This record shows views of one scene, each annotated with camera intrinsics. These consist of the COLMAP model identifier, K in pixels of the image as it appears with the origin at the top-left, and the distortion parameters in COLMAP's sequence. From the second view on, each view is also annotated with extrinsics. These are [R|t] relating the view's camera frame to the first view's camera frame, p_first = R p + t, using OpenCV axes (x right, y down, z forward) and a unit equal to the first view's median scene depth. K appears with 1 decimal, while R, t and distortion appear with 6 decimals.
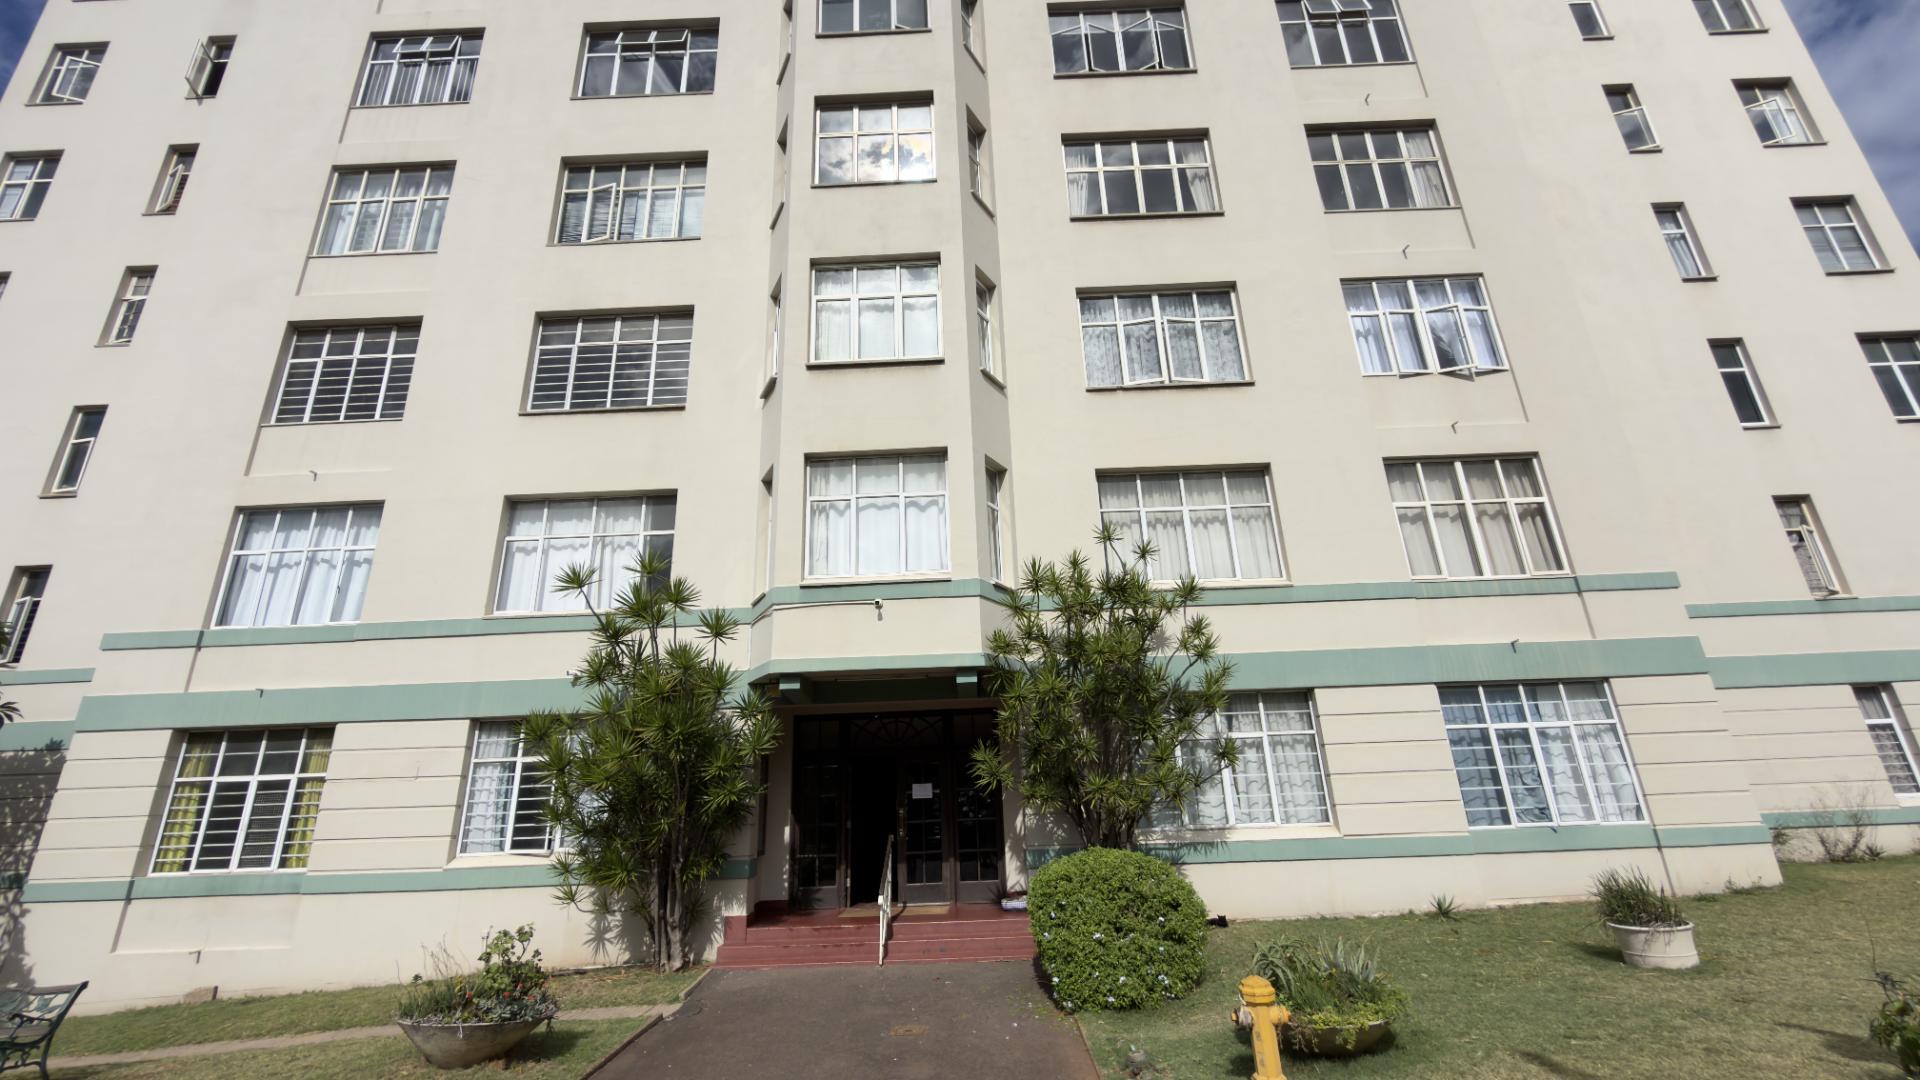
lens RADIAL K [[765.9, 0, 962.7], [0, 765.9, 543.3], [0, 0, 1]] dist [-0.000317, -0.000351]
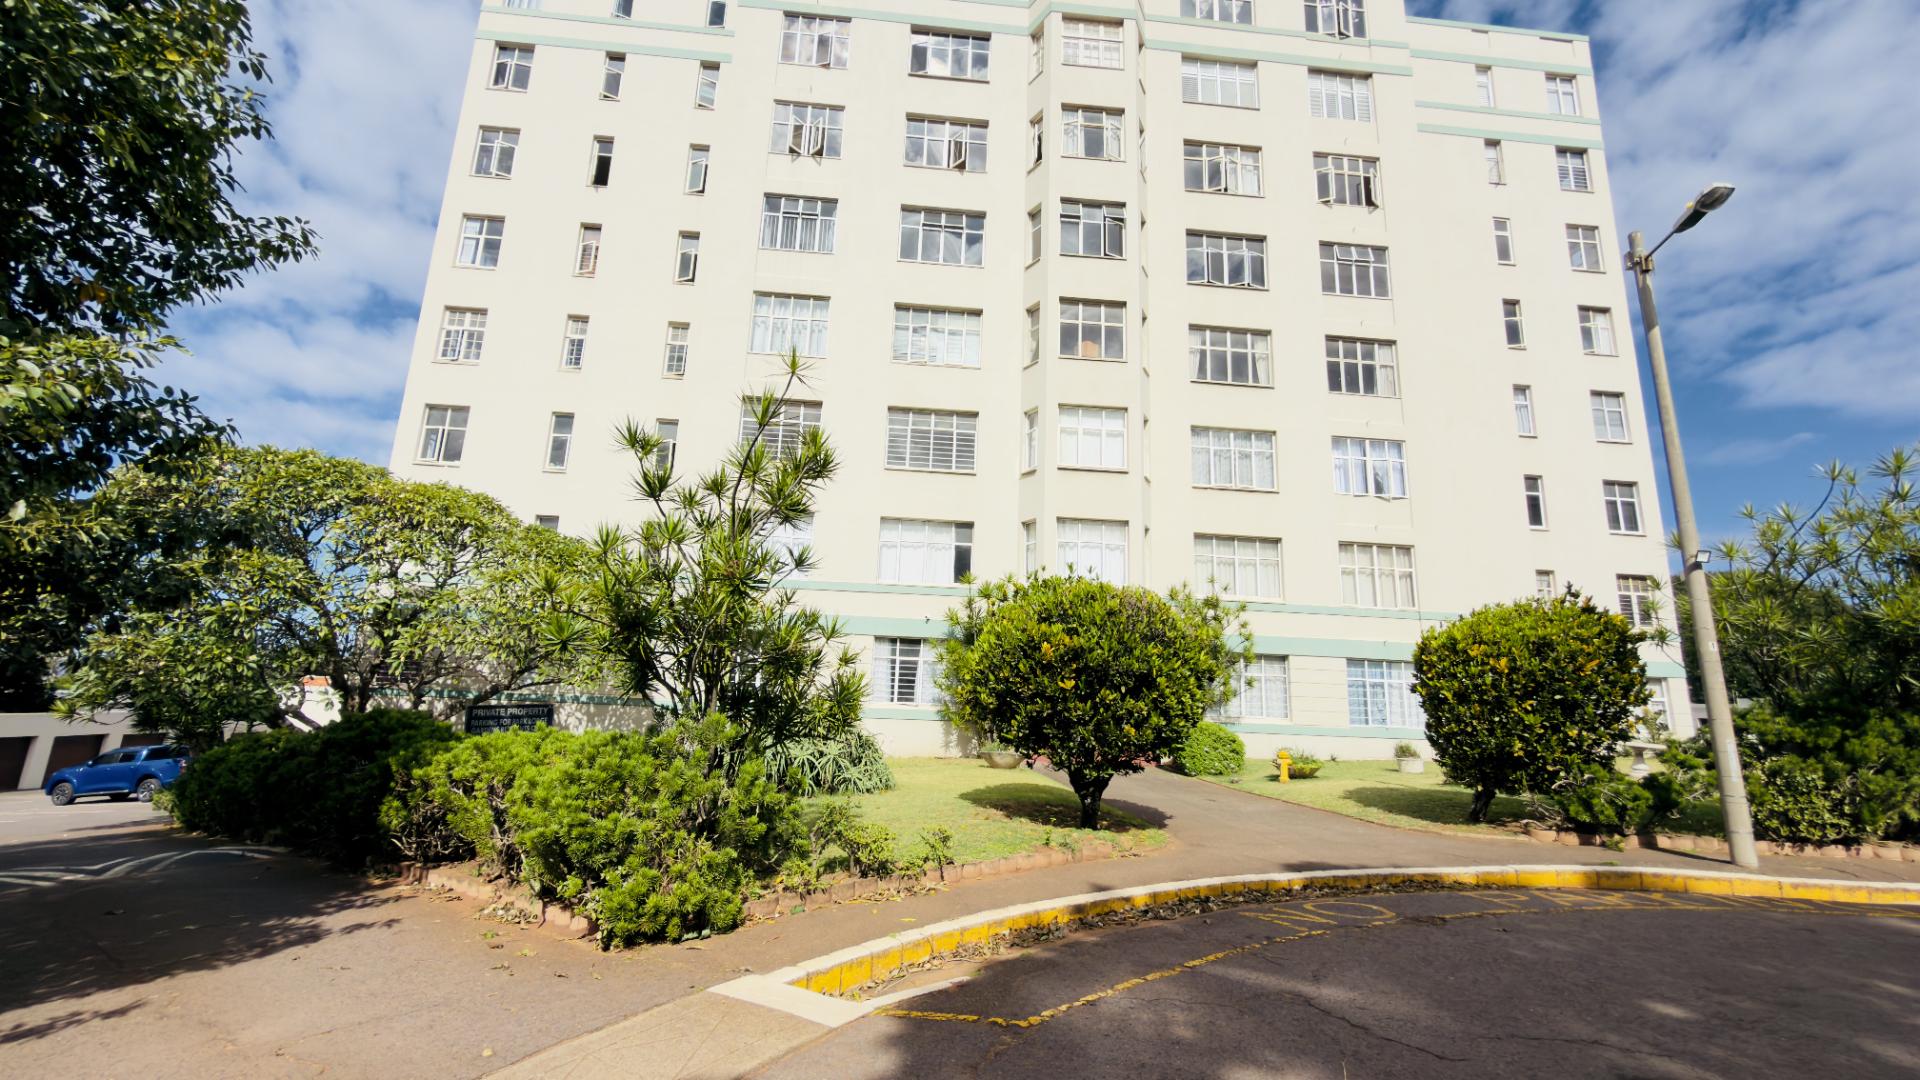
lens RADIAL K [[765.9, 0, 962.7], [0, 765.9, 543.3], [0, 0, 1]] dist [-0.000317, -0.000351]
pose [[0.991938, 0.092717, 0.086381, -0.557923], [-0.102586, 0.987717, 0.117862, -0.235349], [-0.074392, -0.125774, 0.989266, -0.841625]]
